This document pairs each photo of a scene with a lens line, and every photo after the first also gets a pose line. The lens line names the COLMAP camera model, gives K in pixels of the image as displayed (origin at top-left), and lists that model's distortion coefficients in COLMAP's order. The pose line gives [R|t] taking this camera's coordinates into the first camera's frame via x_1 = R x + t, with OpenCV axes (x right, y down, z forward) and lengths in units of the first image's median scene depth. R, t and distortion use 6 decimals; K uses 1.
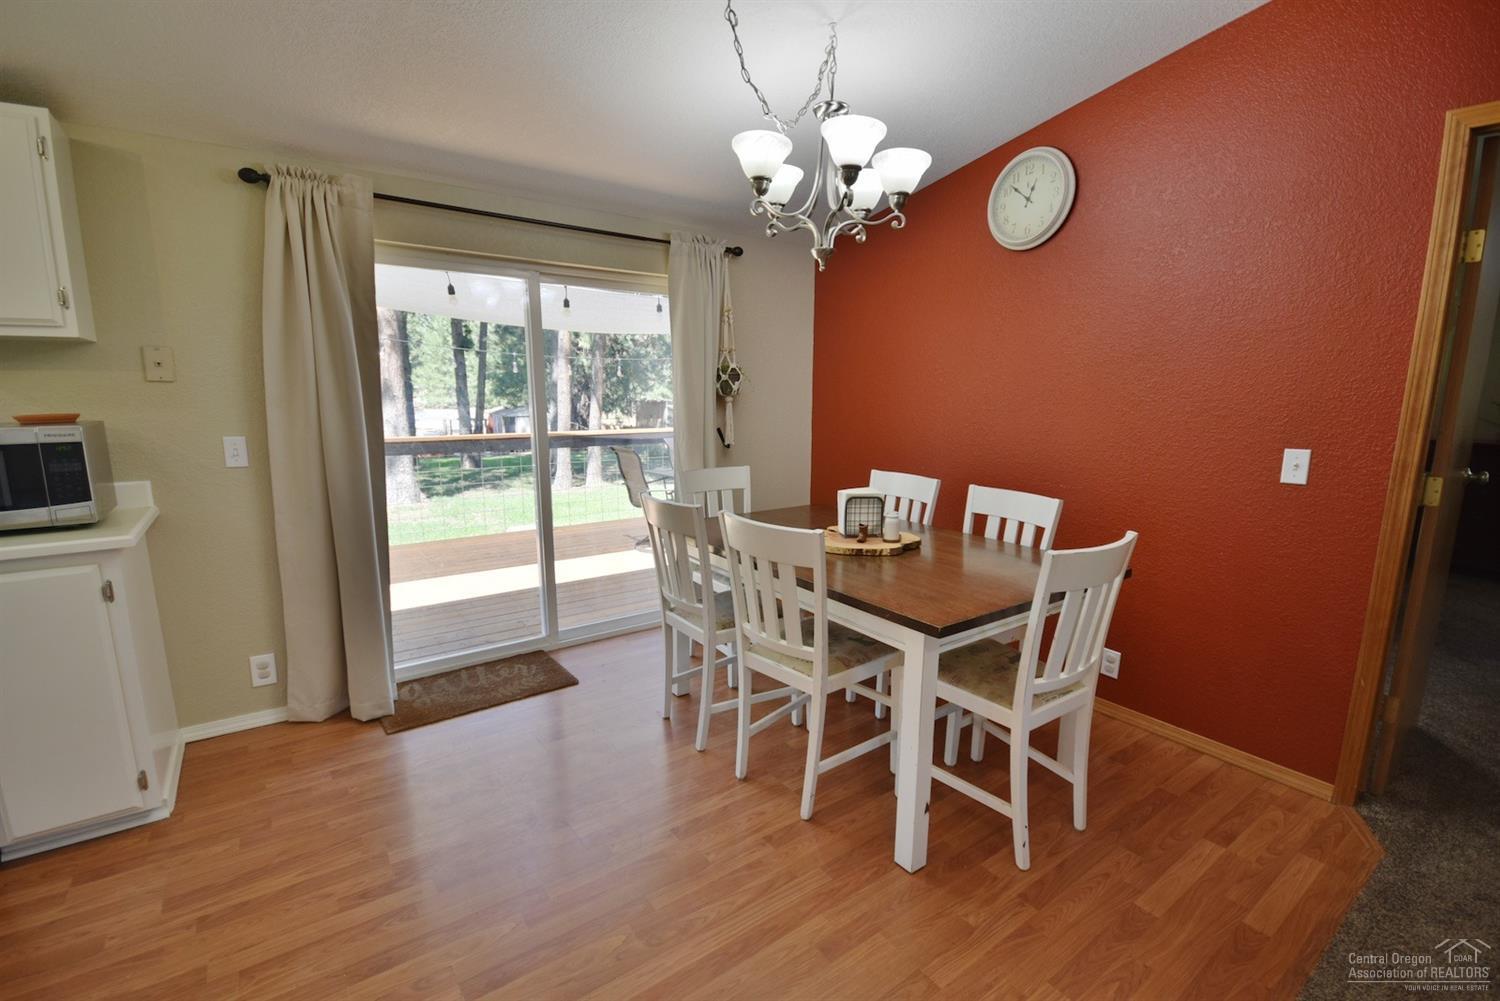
lens RADIAL K [[664.3, 0, 745.9], [0, 664.3, 518.9], [0, 0, 1]] dist [-0.010297, -0.000257]
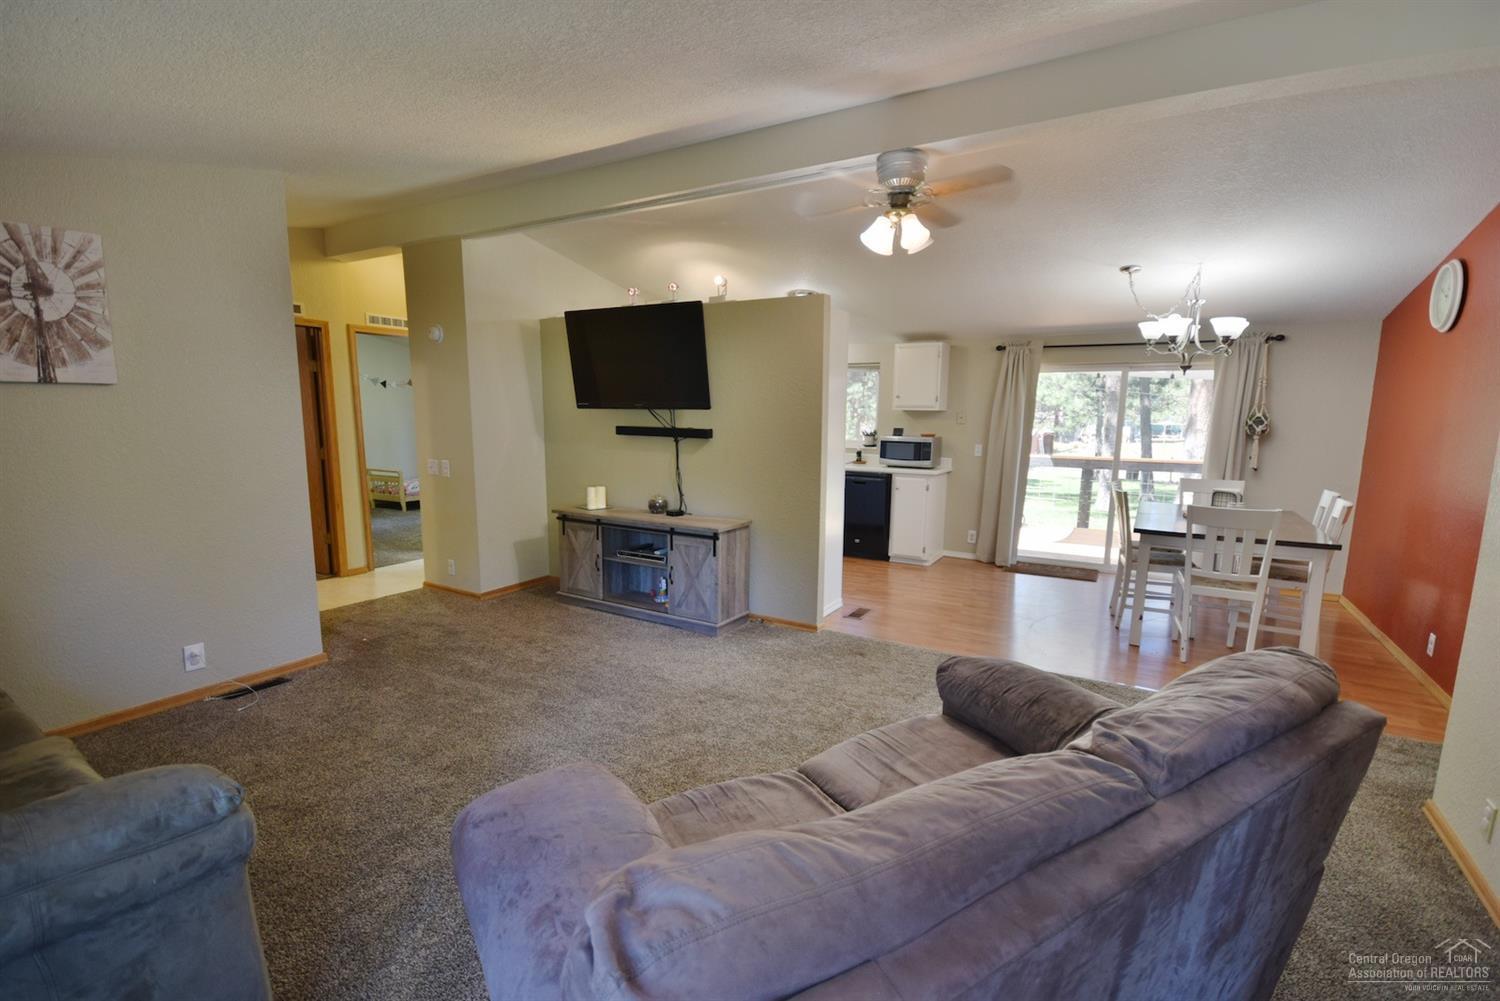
lens RADIAL K [[664.3, 0, 745.9], [0, 664.3, 518.9], [0, 0, 1]] dist [-0.010297, -0.000257]
pose [[0.389050, 0.137509, -0.910896, 1.241232], [-0.181801, 0.980811, 0.070415, 0.139872], [0.903099, 0.138207, 0.406584, -0.826606]]
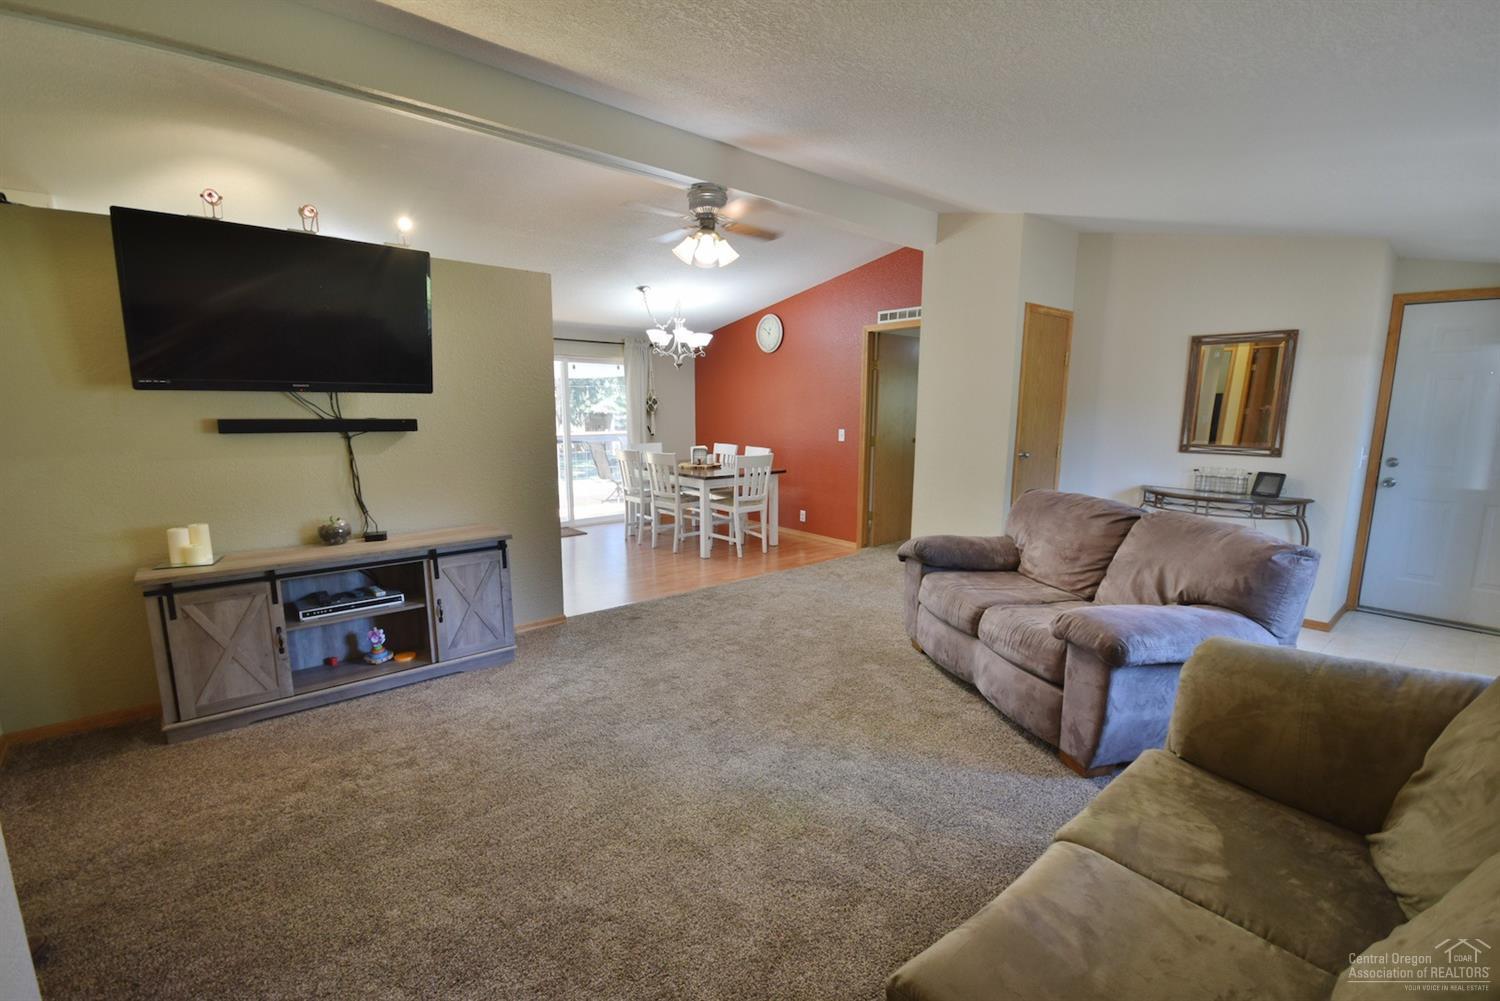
lens RADIAL K [[664.3, 0, 745.9], [0, 664.3, 518.9], [0, 0, 1]] dist [-0.010297, -0.000257]
pose [[0.996961, -0.013953, 0.076648, 0.148593], [0.015252, 0.999749, -0.016386, 0.284647], [-0.076400, 0.017505, 0.996924, -1.624721]]
